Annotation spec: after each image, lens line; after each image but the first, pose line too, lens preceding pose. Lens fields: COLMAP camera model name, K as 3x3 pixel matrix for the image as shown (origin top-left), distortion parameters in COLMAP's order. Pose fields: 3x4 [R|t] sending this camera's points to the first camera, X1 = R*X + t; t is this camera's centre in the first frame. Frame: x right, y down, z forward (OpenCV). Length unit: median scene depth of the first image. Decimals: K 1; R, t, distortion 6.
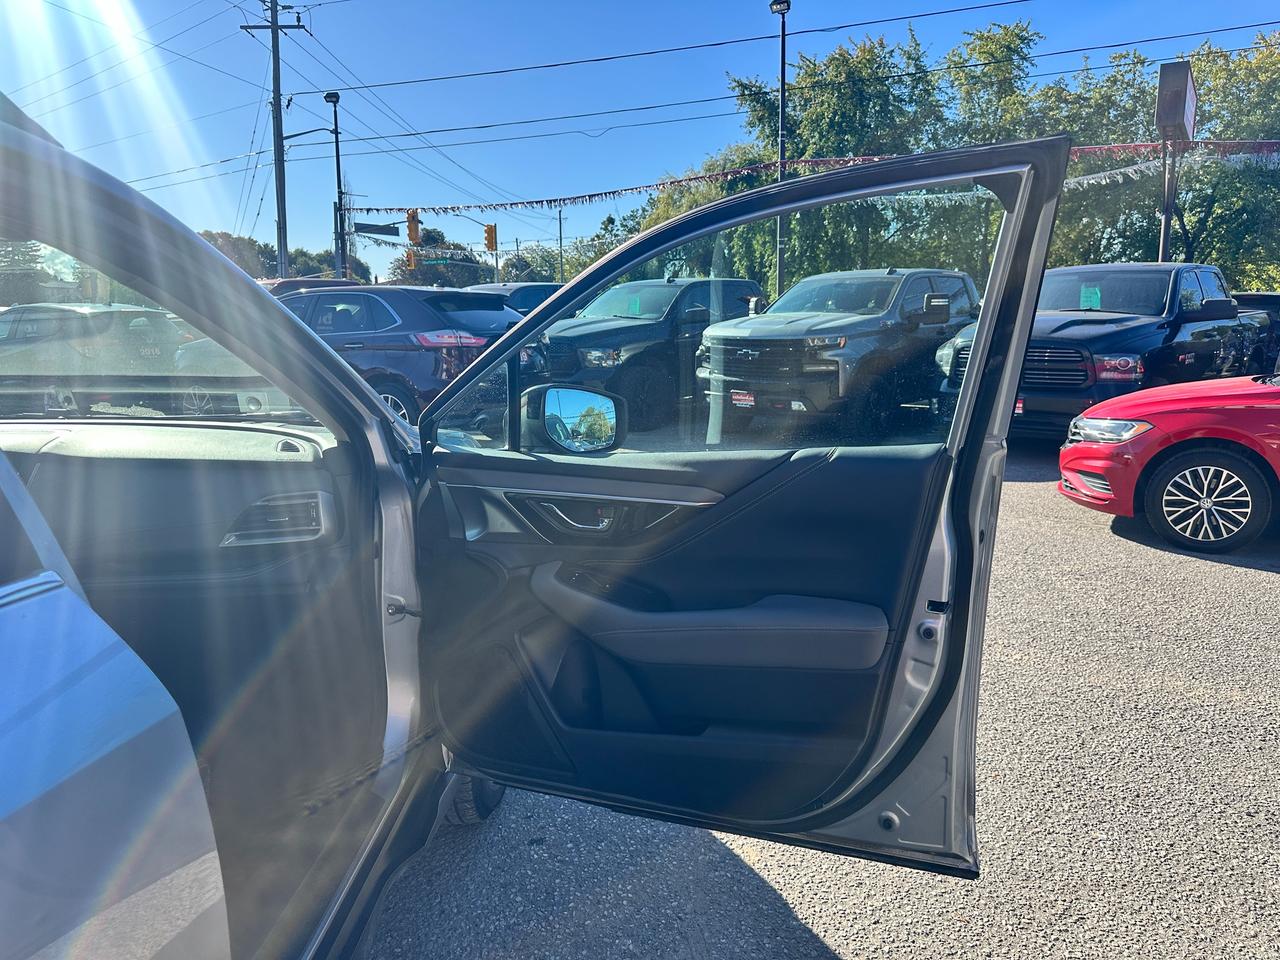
lens RADIAL K [[889.2, 0, 636.4], [0, 889.2, 477.6], [0, 0, 1]] dist [0.010501, -0.034345]
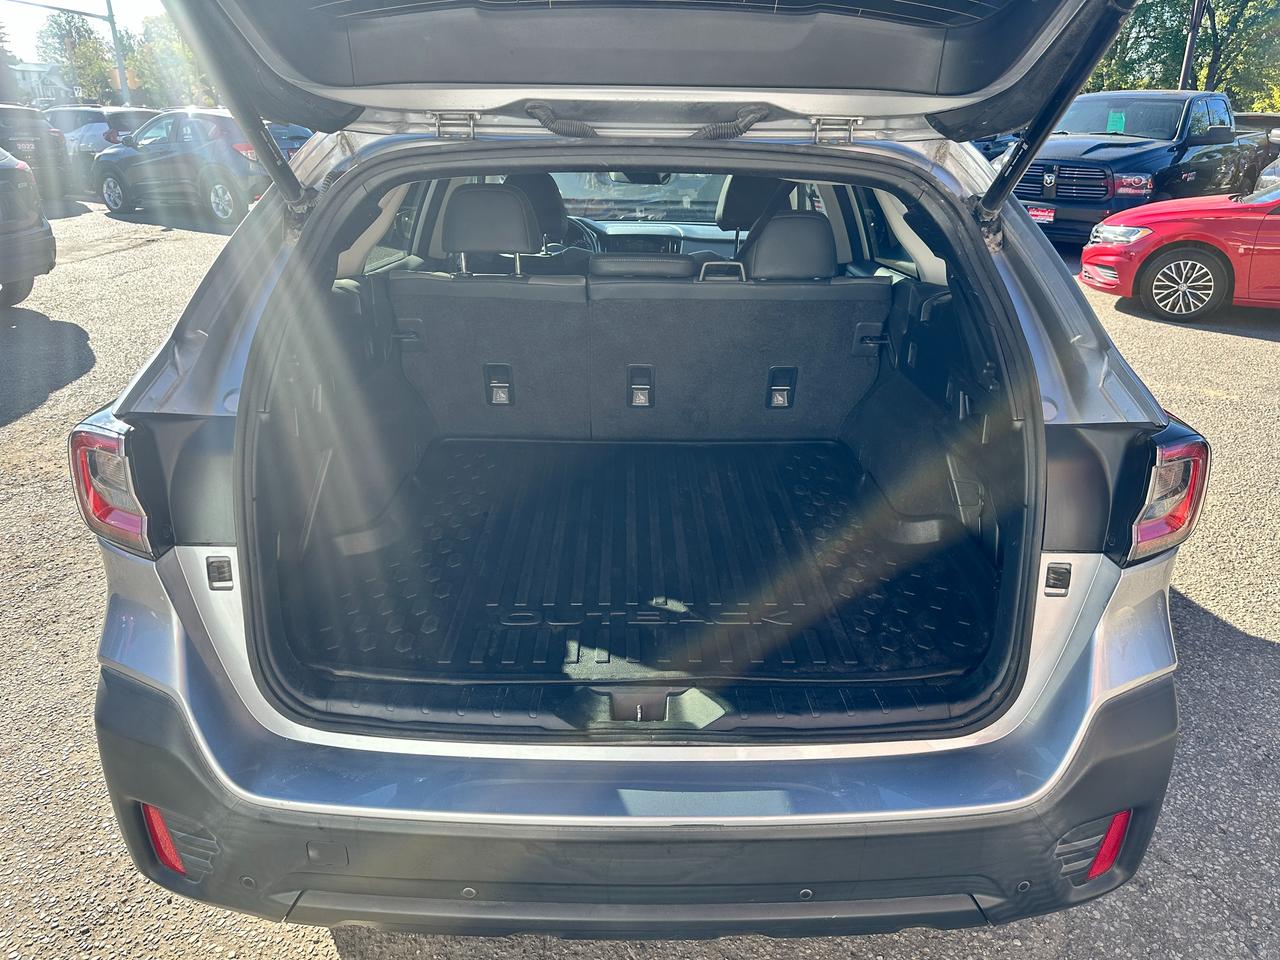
lens RADIAL K [[889.2, 0, 632.3], [0, 889.2, 480.1], [0, 0, 1]] dist [0.010501, -0.034345]
pose [[0.999963, 0.005115, 0.006858, -0.158551], [-0.006452, 0.977295, 0.211785, 0.021853], [-0.005619, -0.211821, 0.977292, -0.286042]]
